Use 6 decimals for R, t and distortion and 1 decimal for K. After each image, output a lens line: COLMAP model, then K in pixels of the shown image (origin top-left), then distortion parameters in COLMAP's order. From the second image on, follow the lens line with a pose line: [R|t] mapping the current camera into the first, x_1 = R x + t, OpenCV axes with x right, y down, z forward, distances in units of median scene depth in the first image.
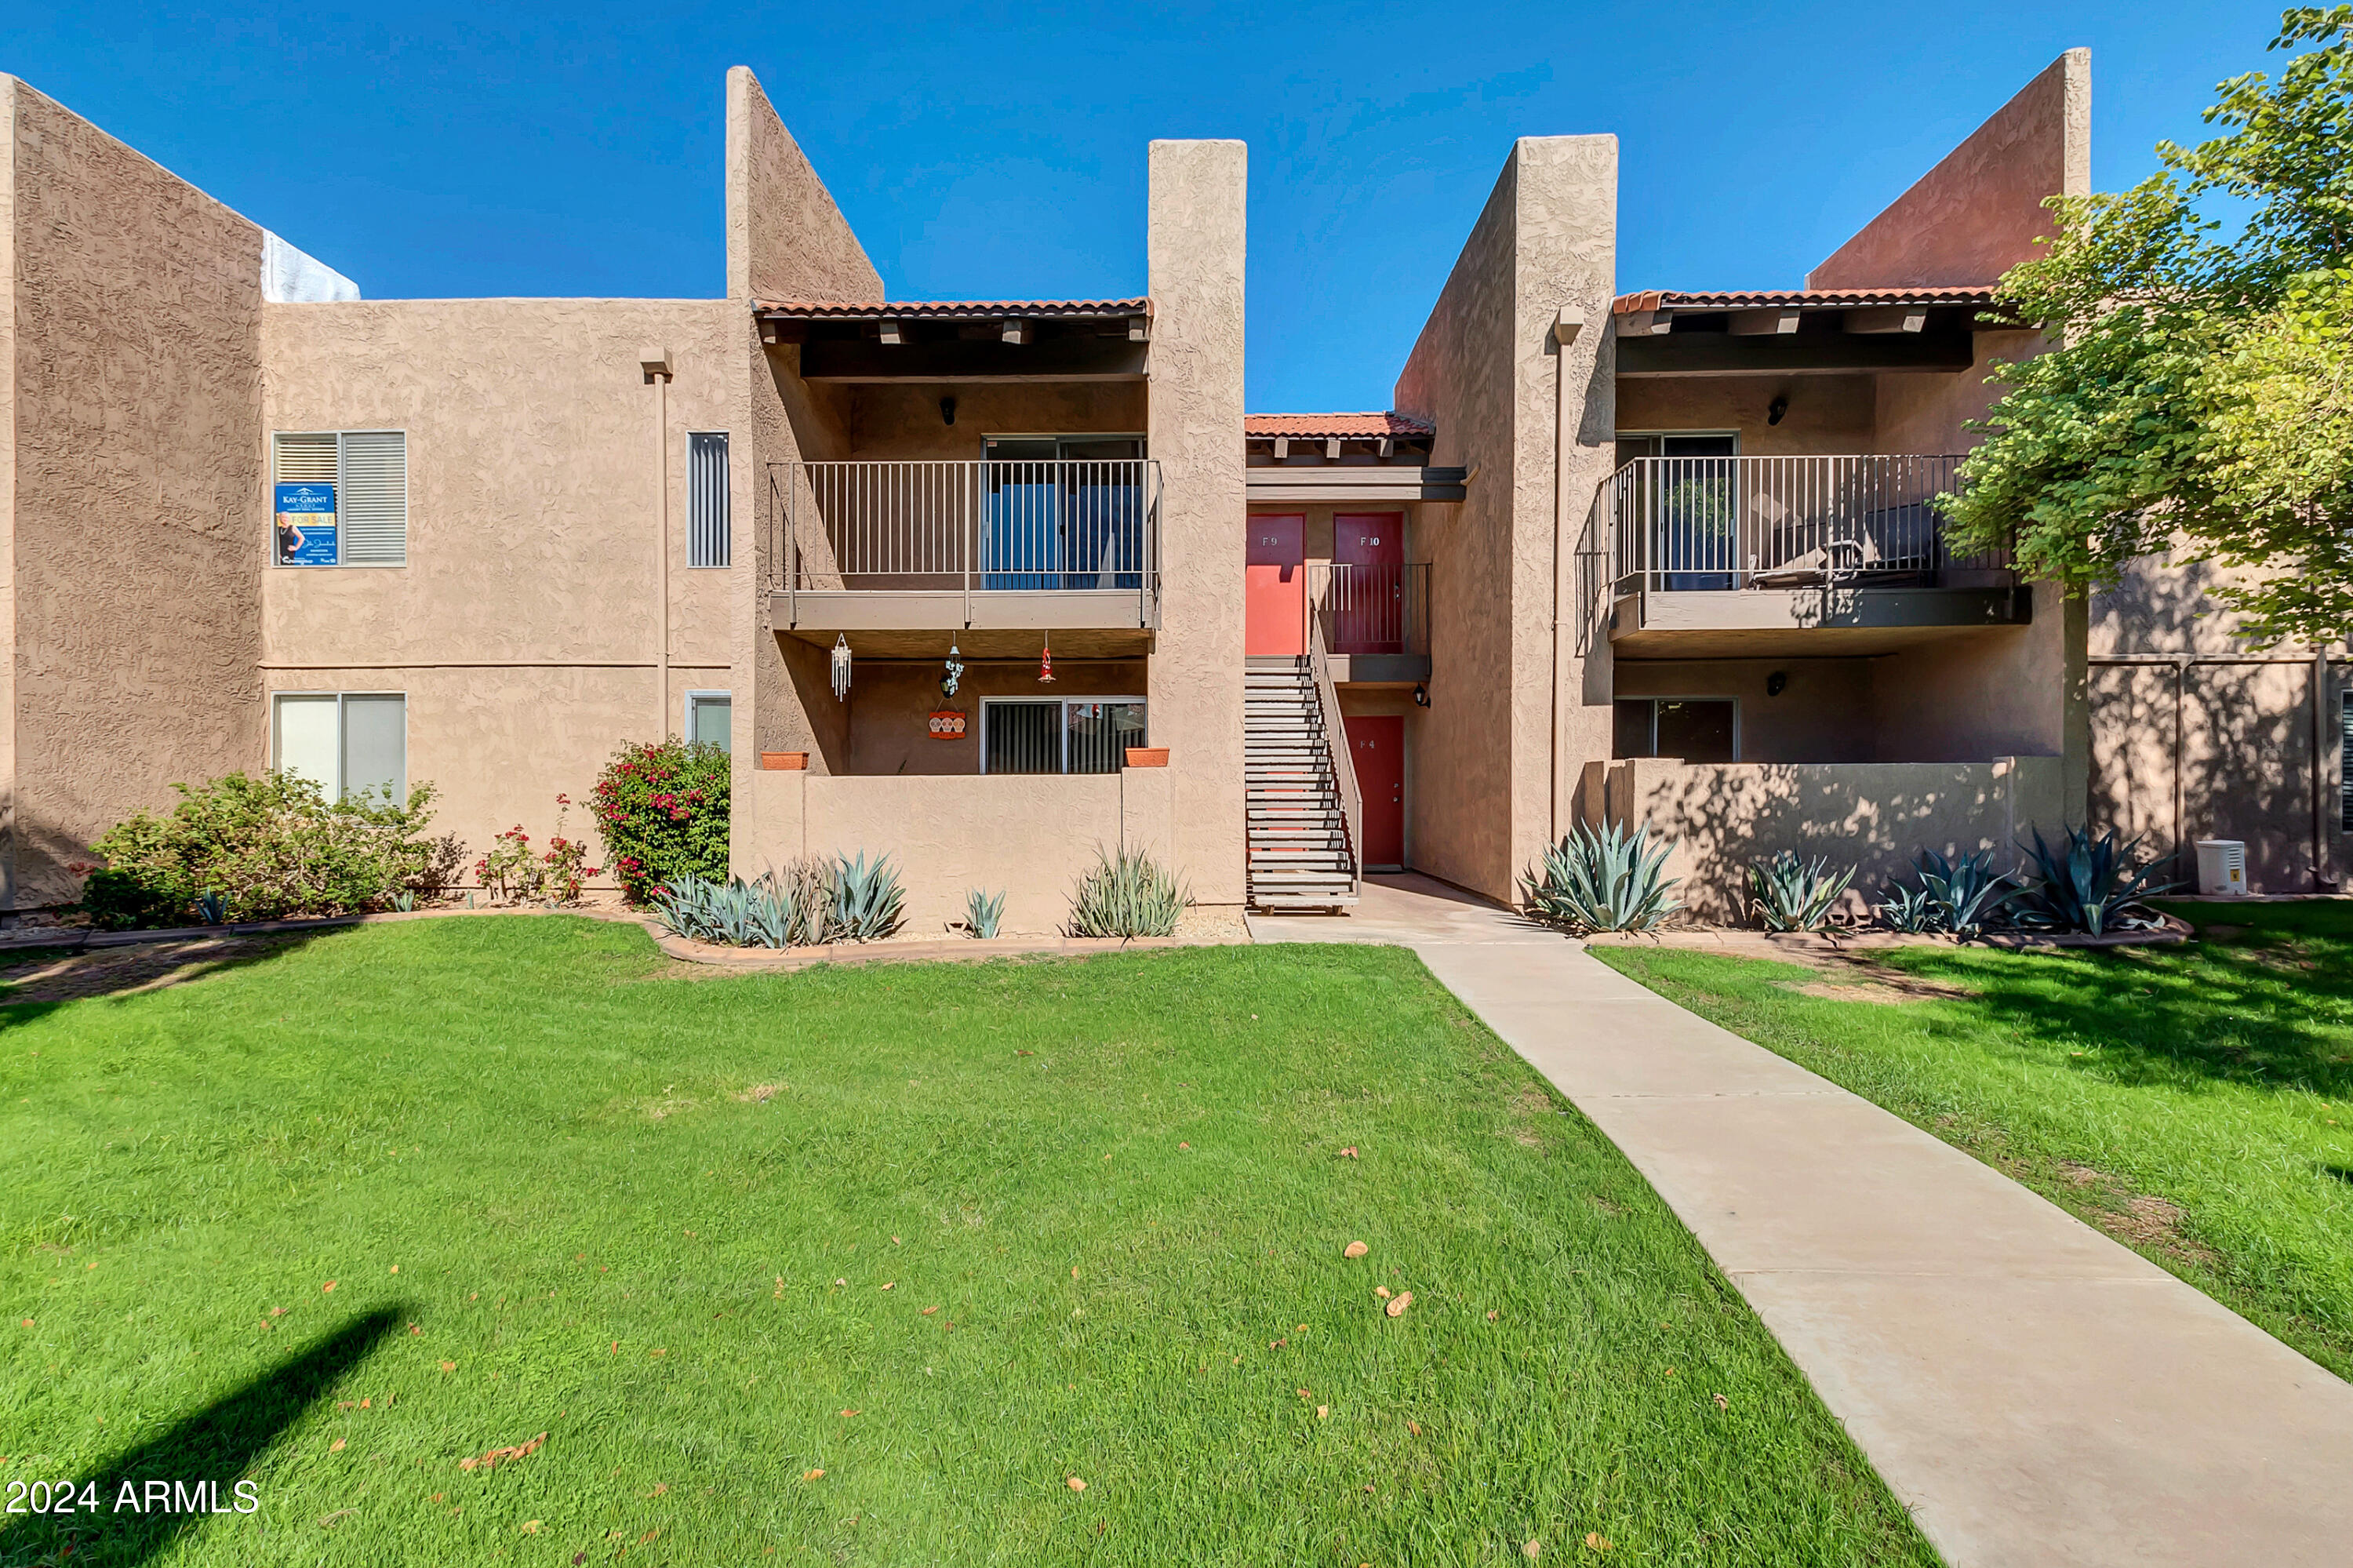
lens RADIAL K [[1021.4, 0, 1182.8], [0, 1021.4, 794.2], [0, 0, 1]] dist [-0.000831, -0.002185]
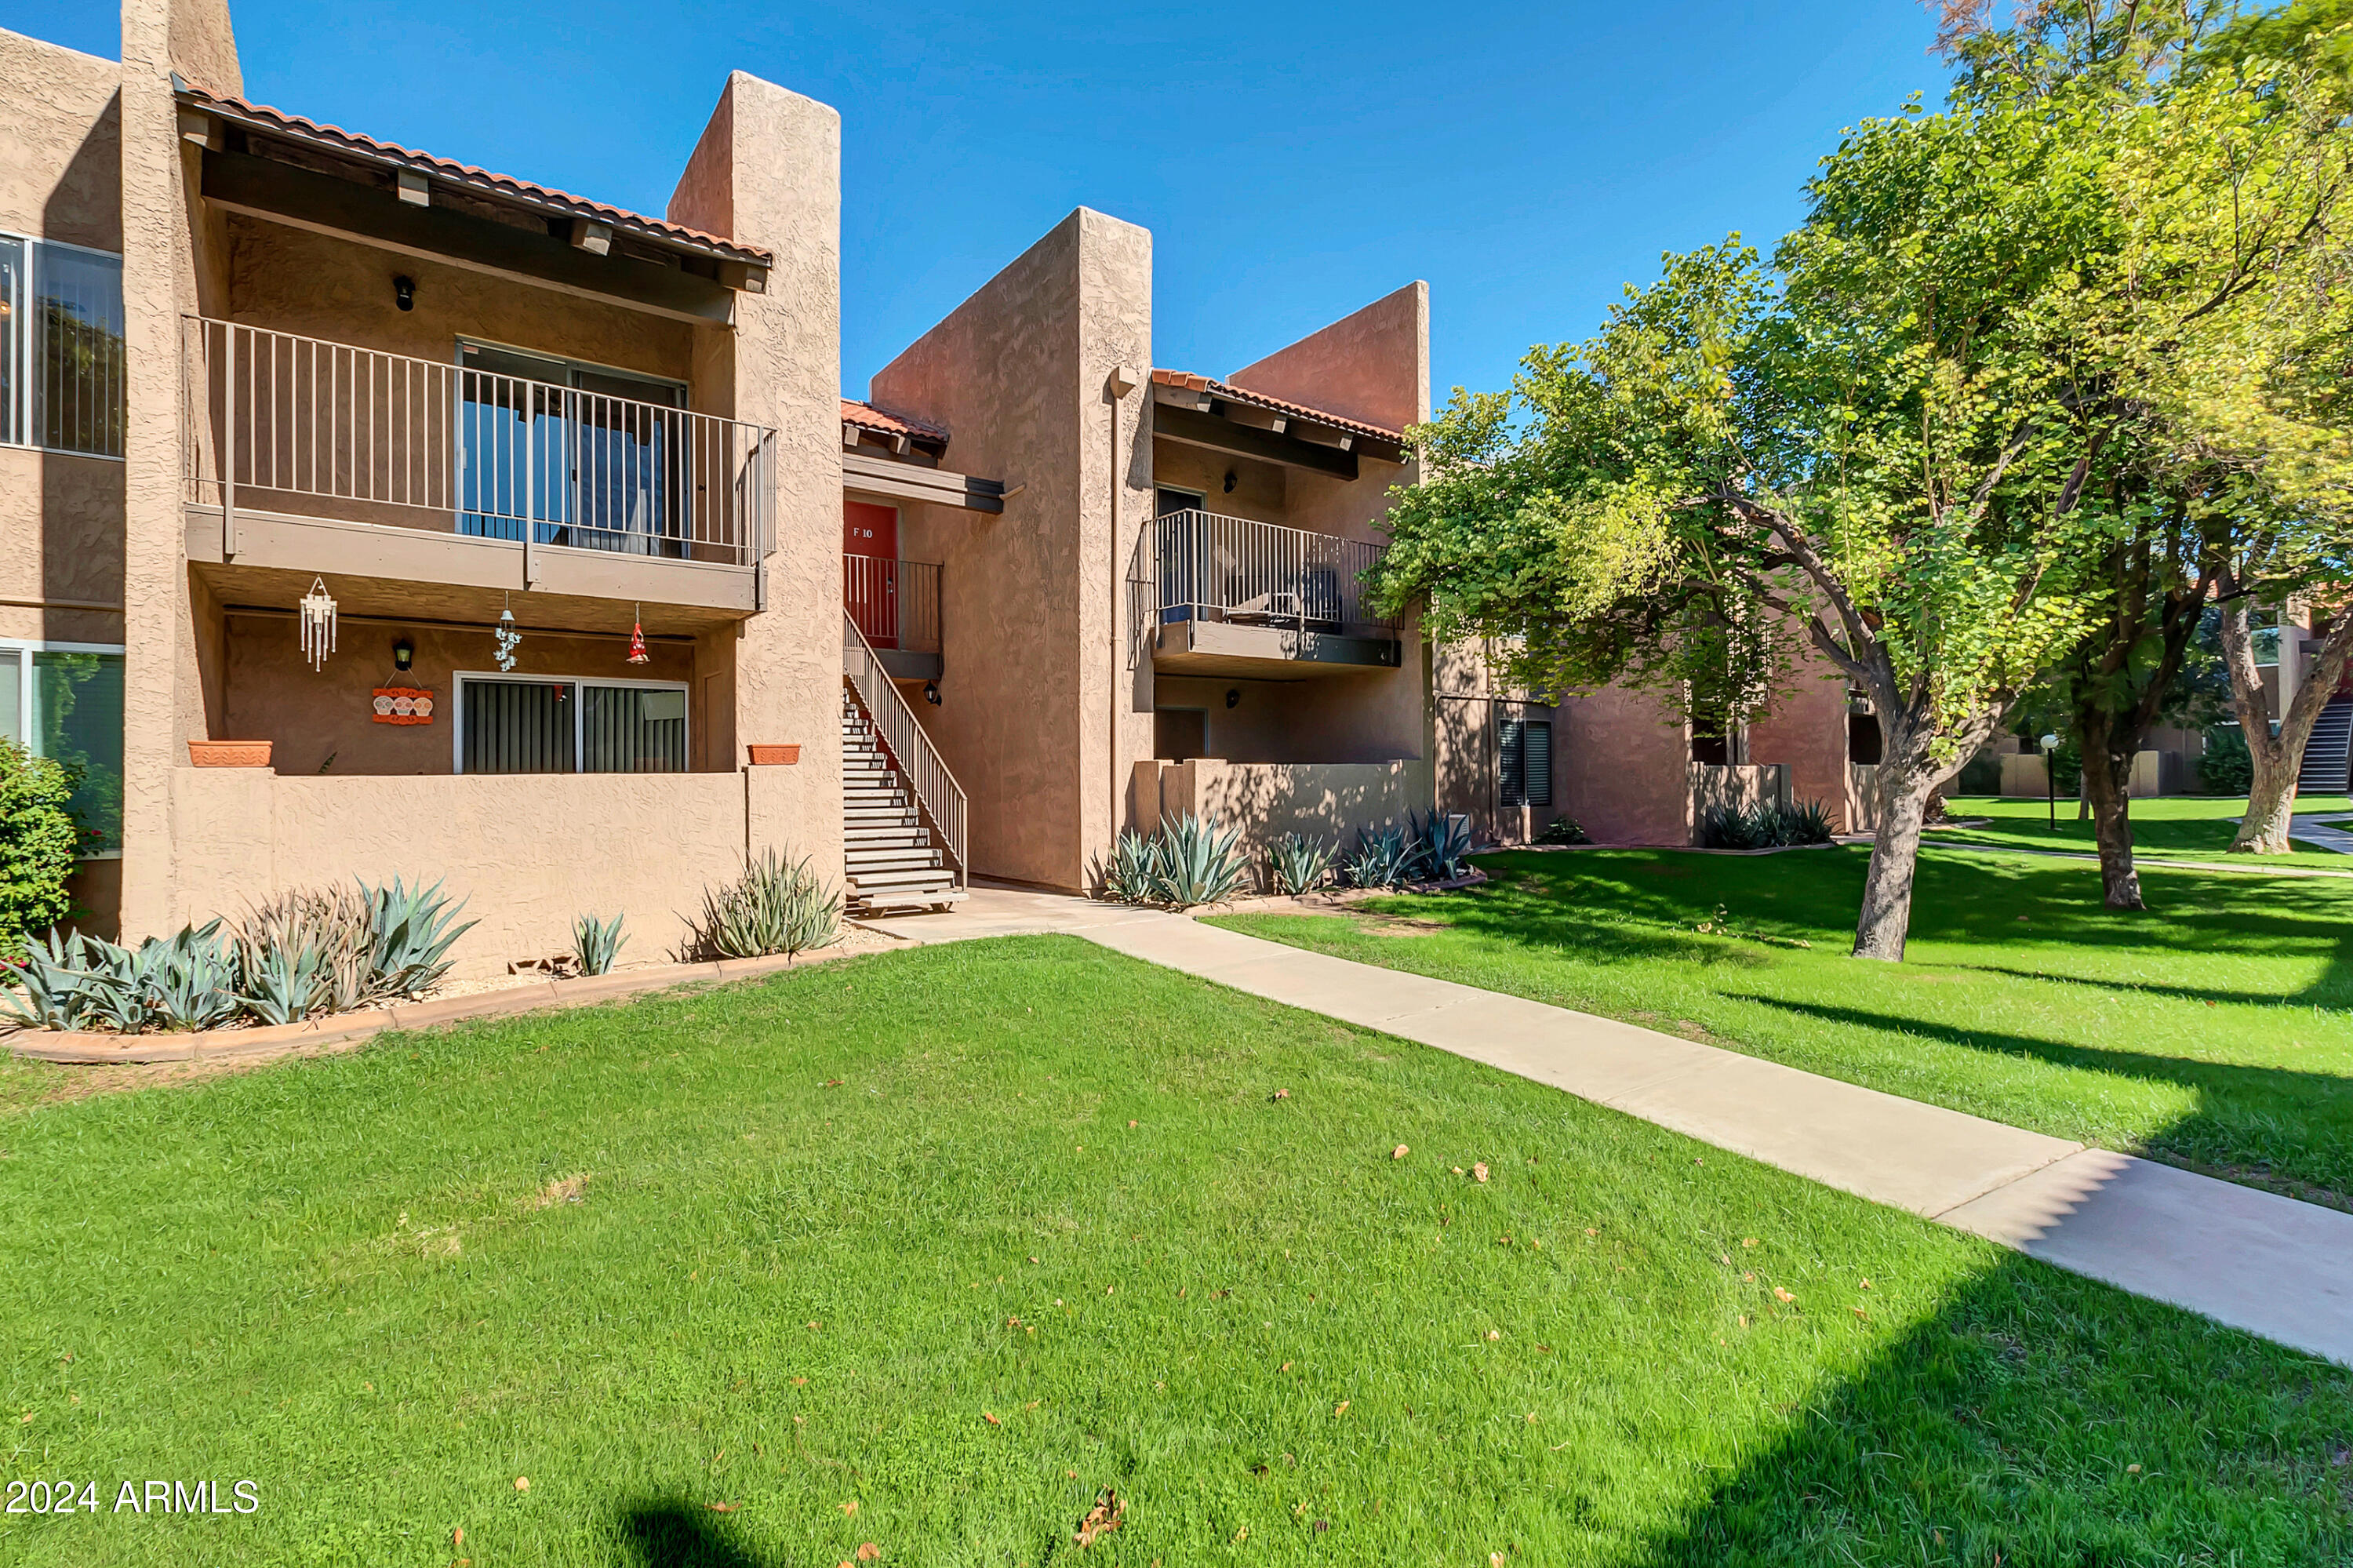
lens RADIAL K [[1021.4, 0, 1195.1], [0, 1021.4, 773.2], [0, 0, 1]] dist [-0.000831, -0.002185]
pose [[0.781669, -0.001711, 0.623691, -0.276787], [0.008812, 0.999927, -0.008300, -0.007363], [-0.623631, 0.011983, 0.781627, 0.050540]]
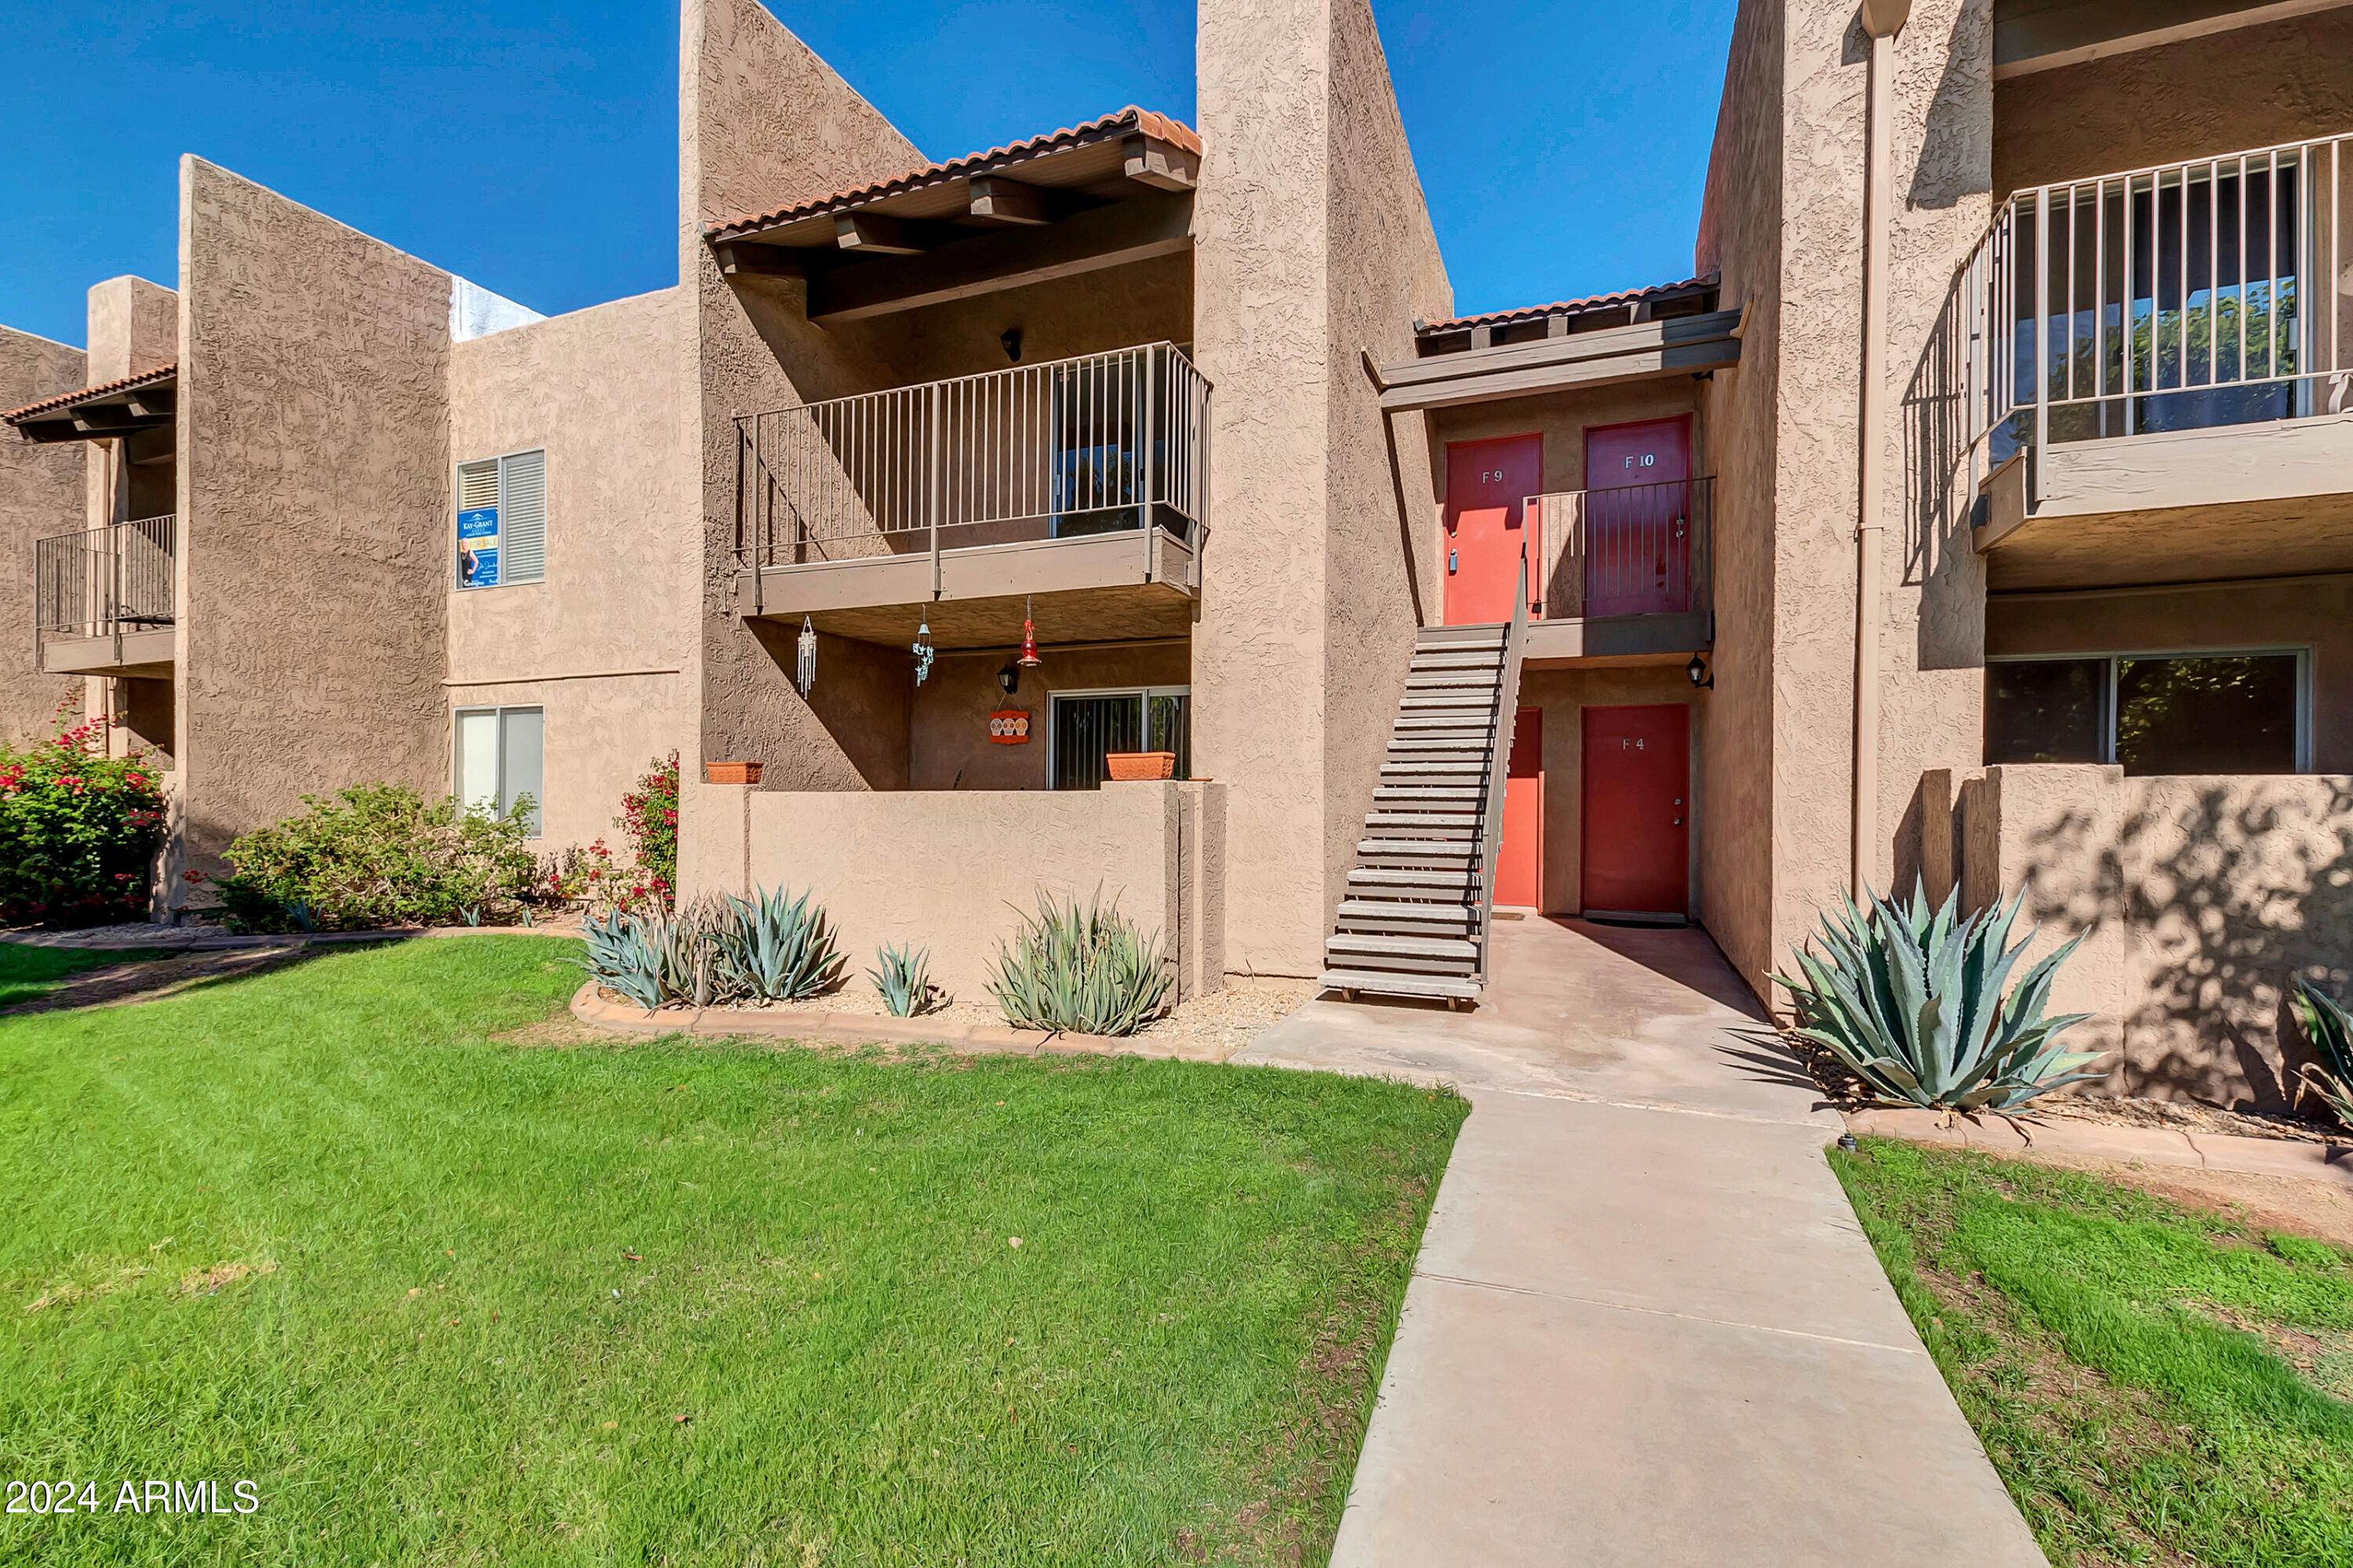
lens RADIAL K [[1021.4, 0, 1158.4], [0, 1021.4, 798.5], [0, 0, 1]] dist [-0.000831, -0.002185]
pose [[0.927461, 0.007530, -0.373844, 0.214218], [-0.007639, 0.999970, 0.001191, -0.013899], [0.373842, 0.001751, 0.927491, 0.321861]]
